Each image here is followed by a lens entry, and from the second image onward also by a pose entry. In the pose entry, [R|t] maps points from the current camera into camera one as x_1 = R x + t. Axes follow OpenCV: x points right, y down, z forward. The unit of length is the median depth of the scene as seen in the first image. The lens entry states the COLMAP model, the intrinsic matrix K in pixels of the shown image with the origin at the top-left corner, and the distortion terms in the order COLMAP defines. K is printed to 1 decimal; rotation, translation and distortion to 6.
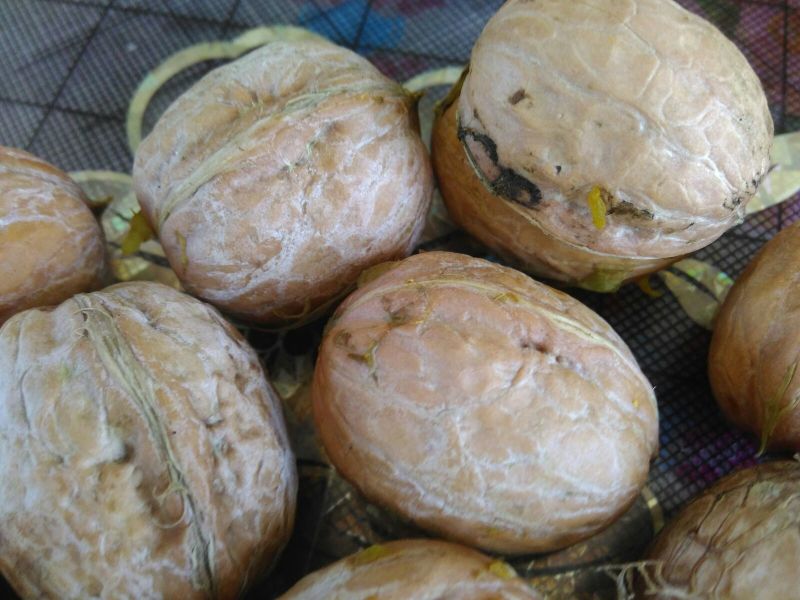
lens RADIAL K [[544.2, 0, 477.1], [0, 544.2, 207.6], [0, 0, 1]] dist [0.046113, -0.047183]
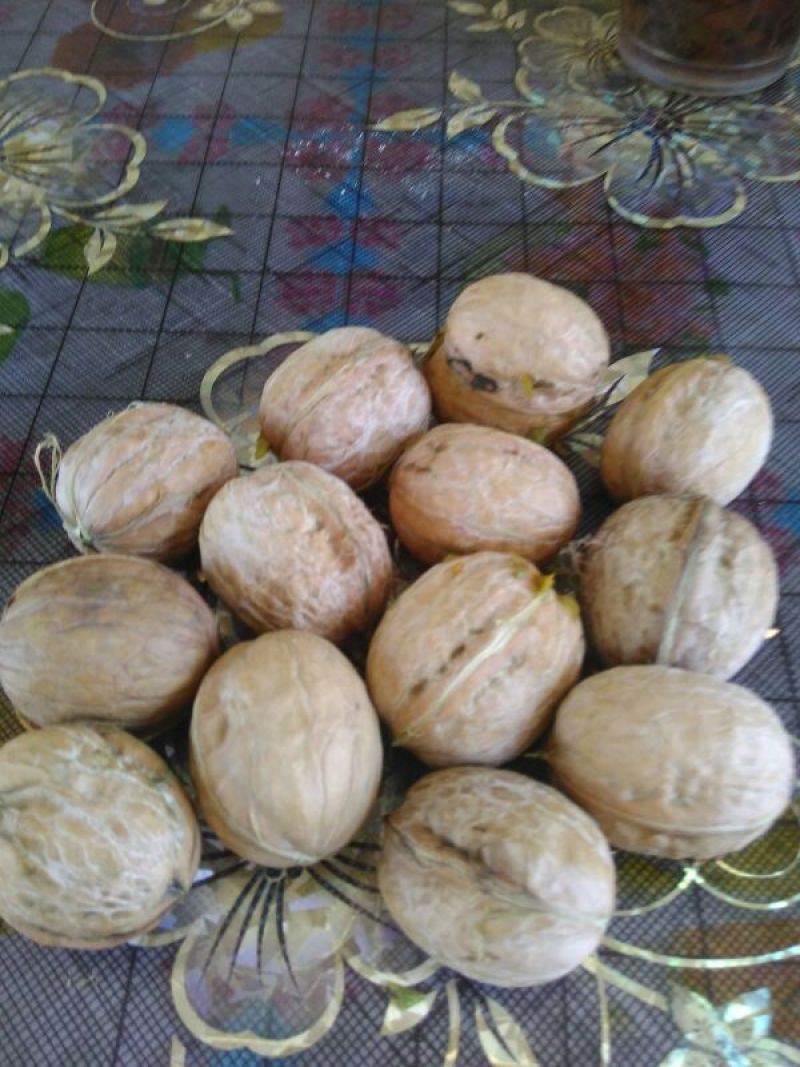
lens RADIAL K [[883.3, 0, 384.6], [0, 883.3, 494.9], [0, 0, 1]] dist [0.089756, -0.145086]
pose [[0.982170, -0.128147, 0.137553, -0.742316], [0.151451, 0.972834, -0.175090, 0.829794], [-0.111379, 0.192800, 0.974896, -1.897510]]
